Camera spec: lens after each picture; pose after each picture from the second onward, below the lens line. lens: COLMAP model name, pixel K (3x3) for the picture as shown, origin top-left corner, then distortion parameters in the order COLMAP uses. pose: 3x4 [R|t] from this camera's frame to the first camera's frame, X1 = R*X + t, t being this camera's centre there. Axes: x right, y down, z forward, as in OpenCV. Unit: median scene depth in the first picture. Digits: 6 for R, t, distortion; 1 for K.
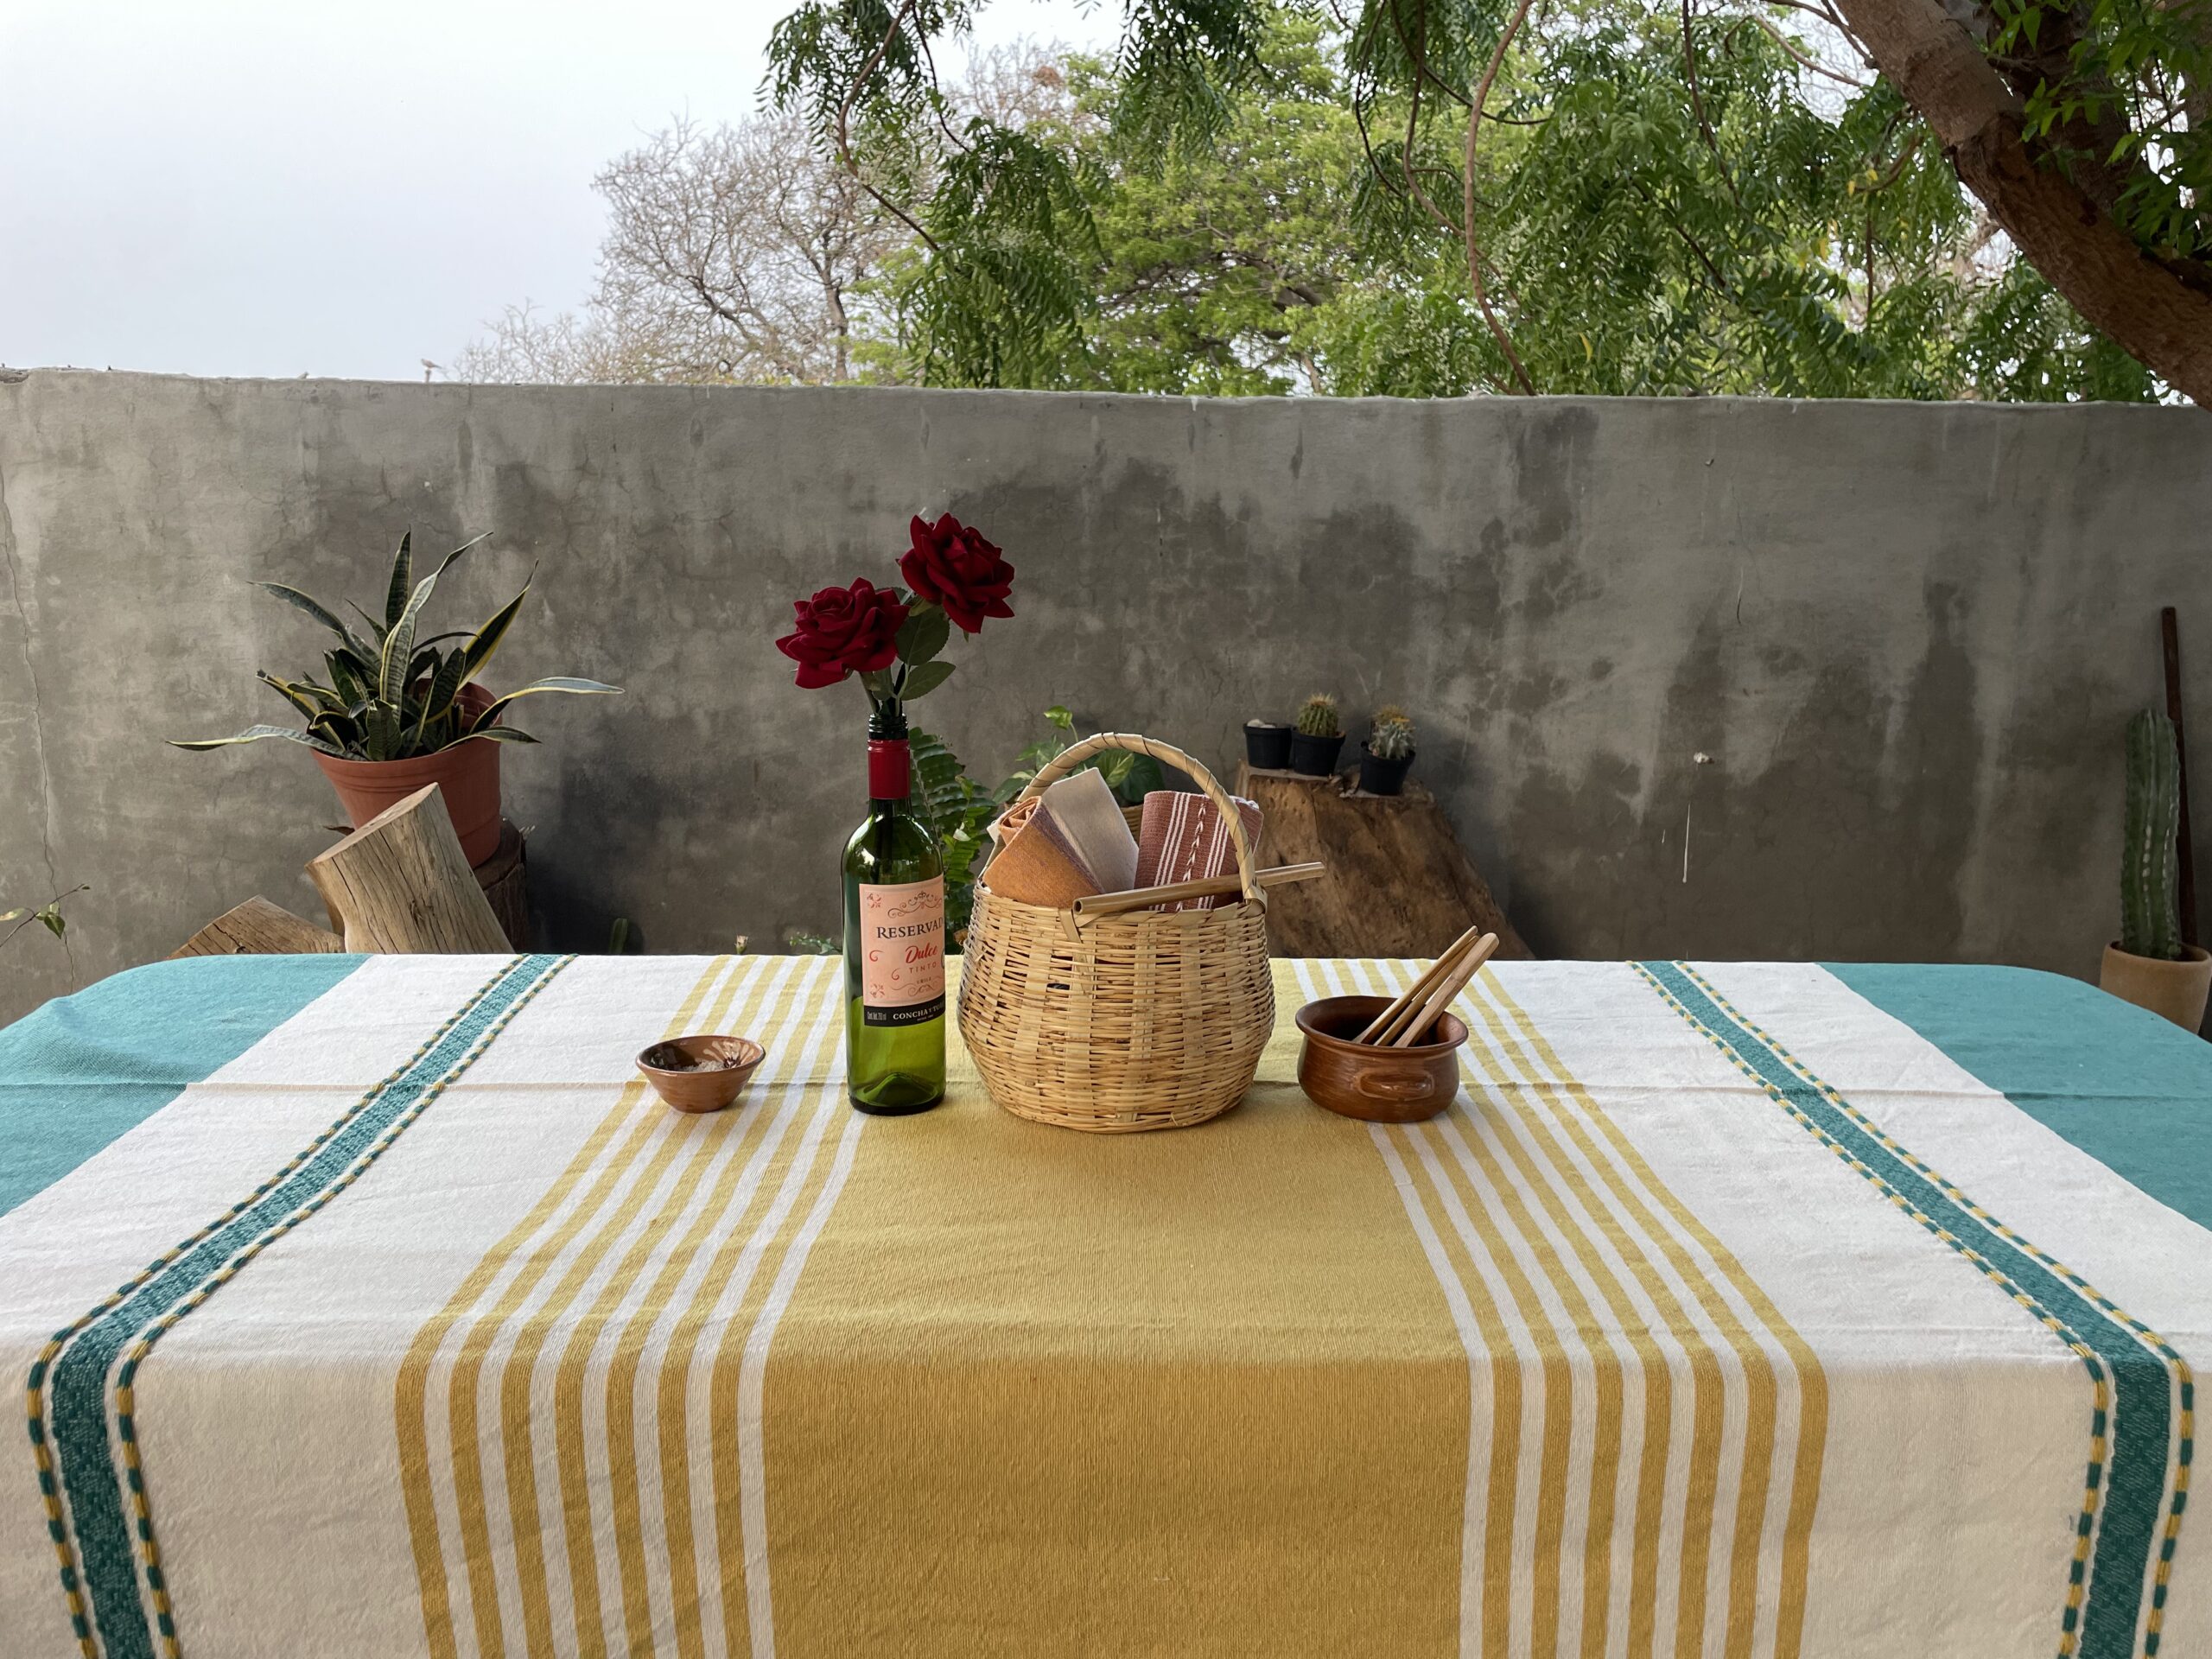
lens RADIAL K [[1675.7, 0, 1106.0], [0, 1675.7, 829.5], [0, 0, 1]] dist [0.087063, -0.146939]
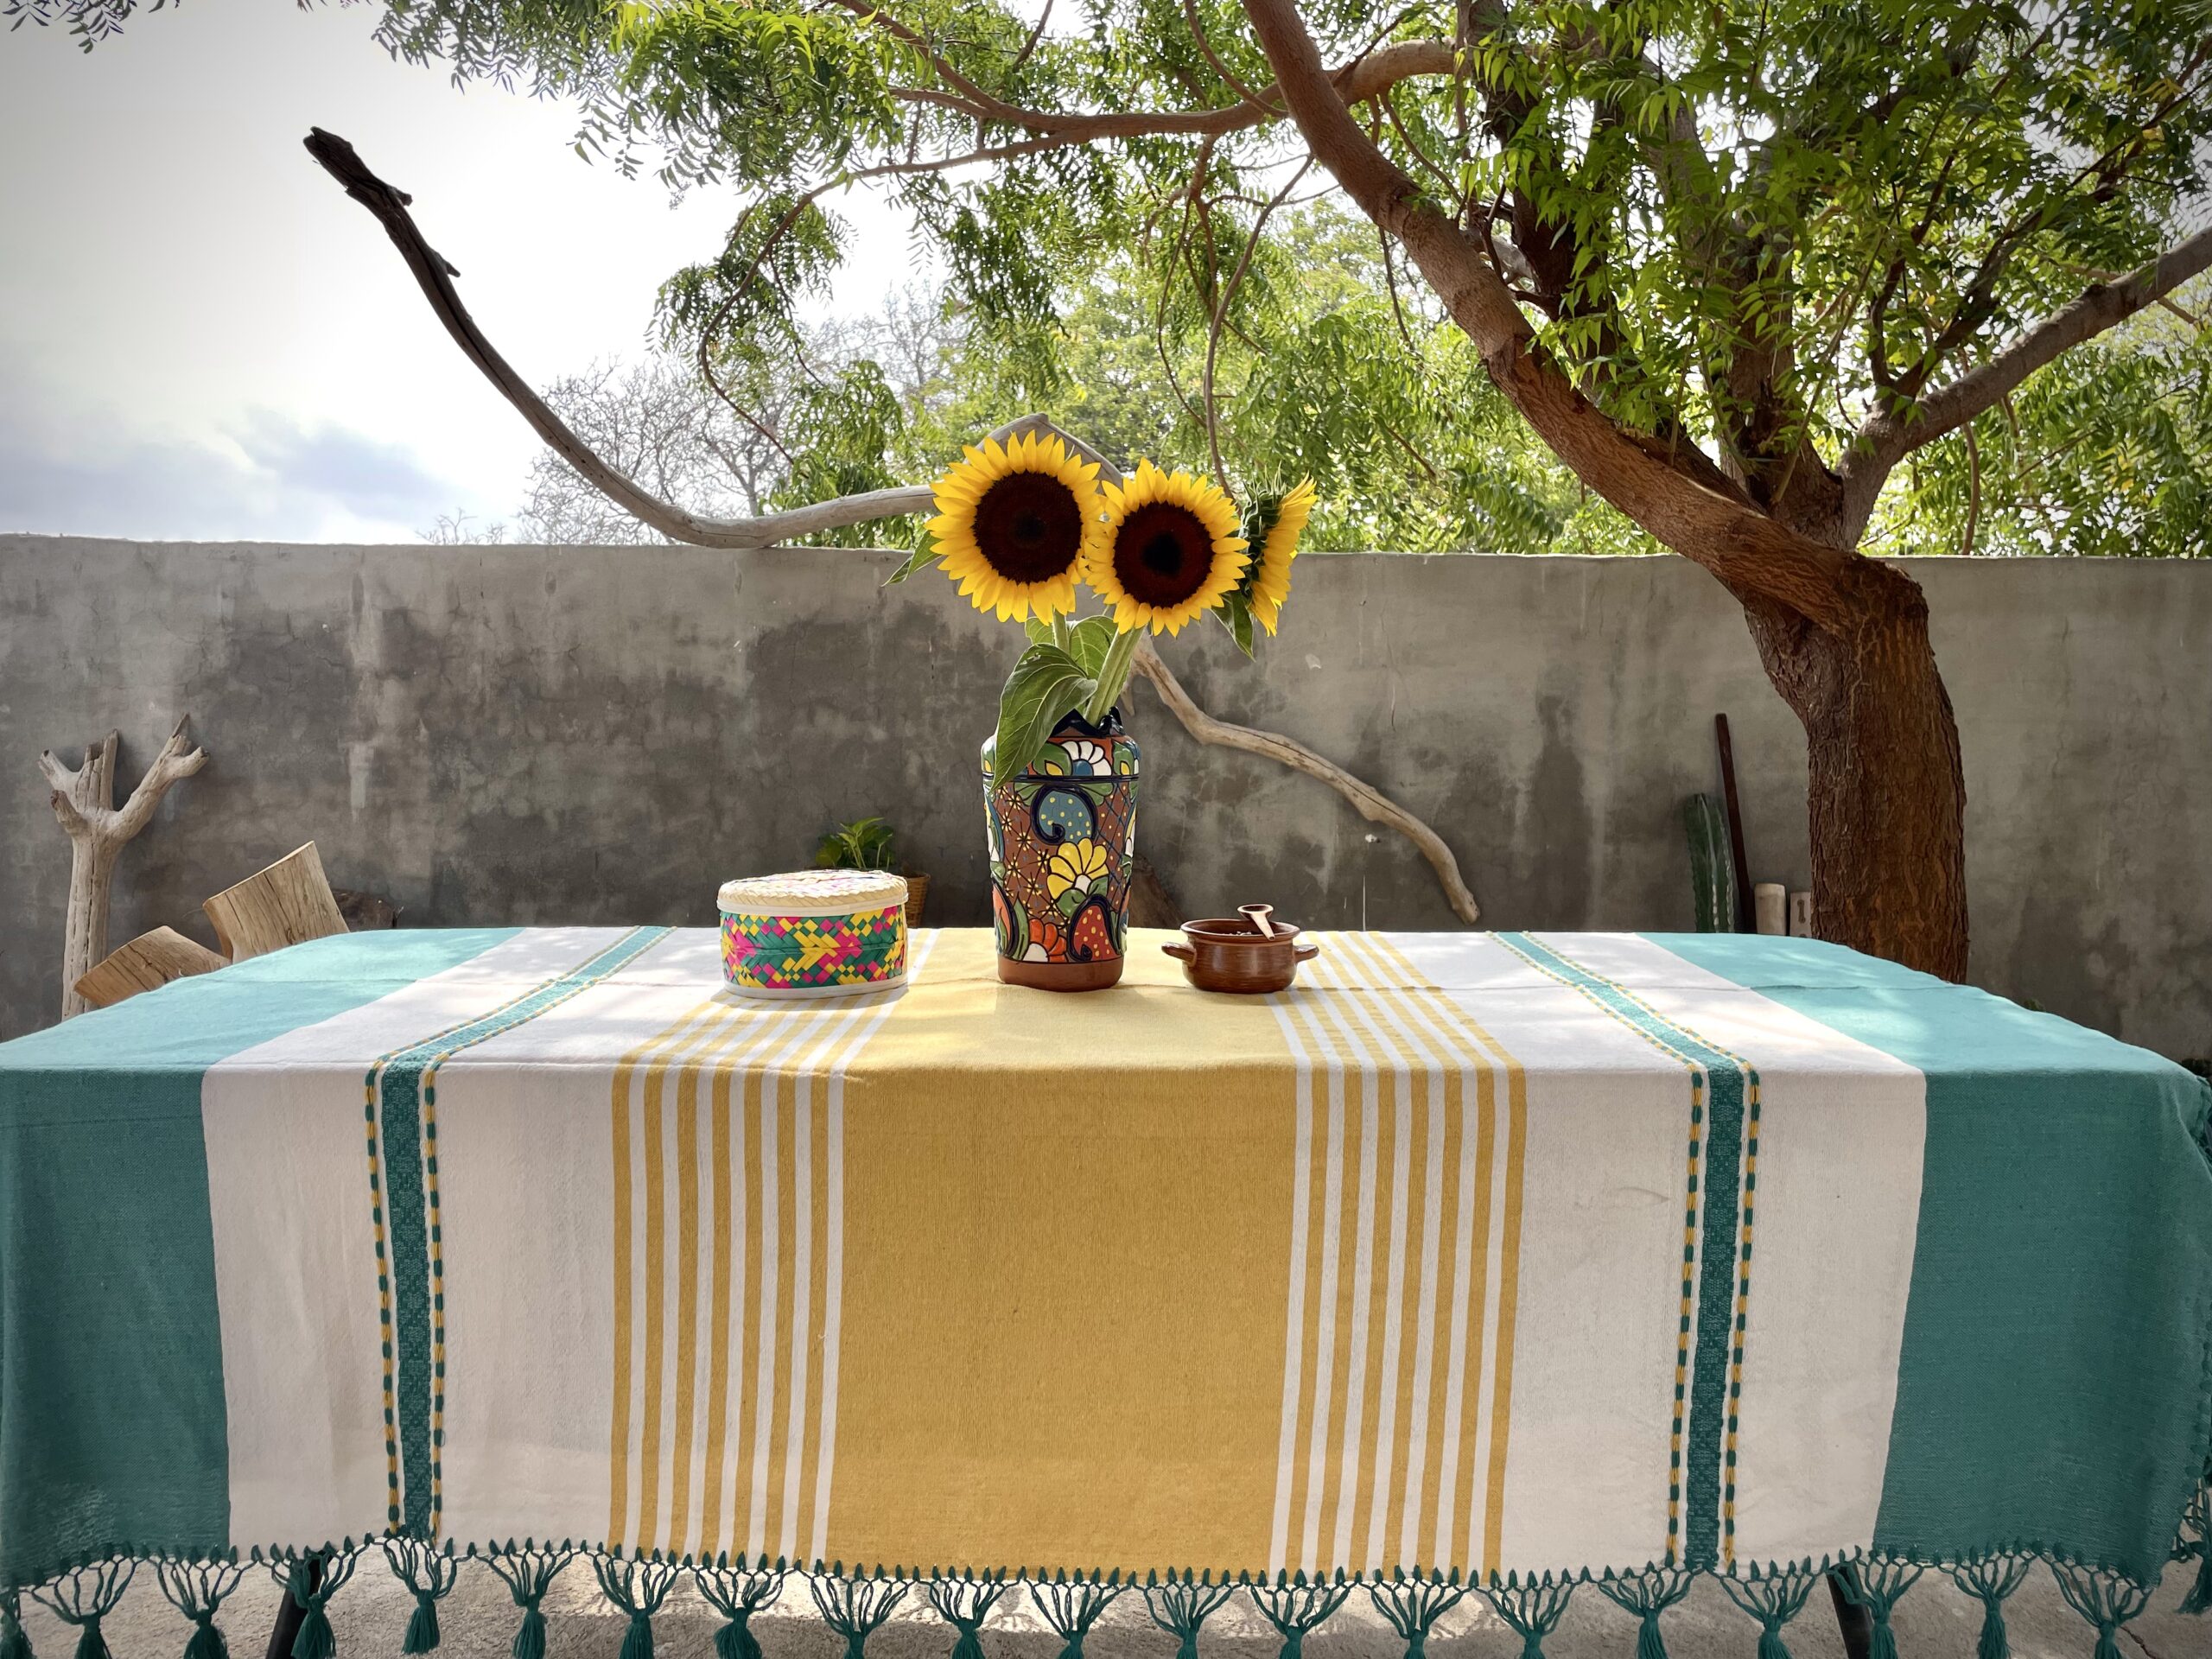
lens RADIAL K [[1675.7, 0, 1106.0], [0, 1675.7, 829.5], [0, 0, 1]] dist [0.087063, -0.146939]
pose [[0.999145, -0.009437, 0.040256, 0.106880], [0.014143, 0.992880, -0.118273, 0.091591], [-0.038853, 0.118741, 0.992165, -0.206456]]
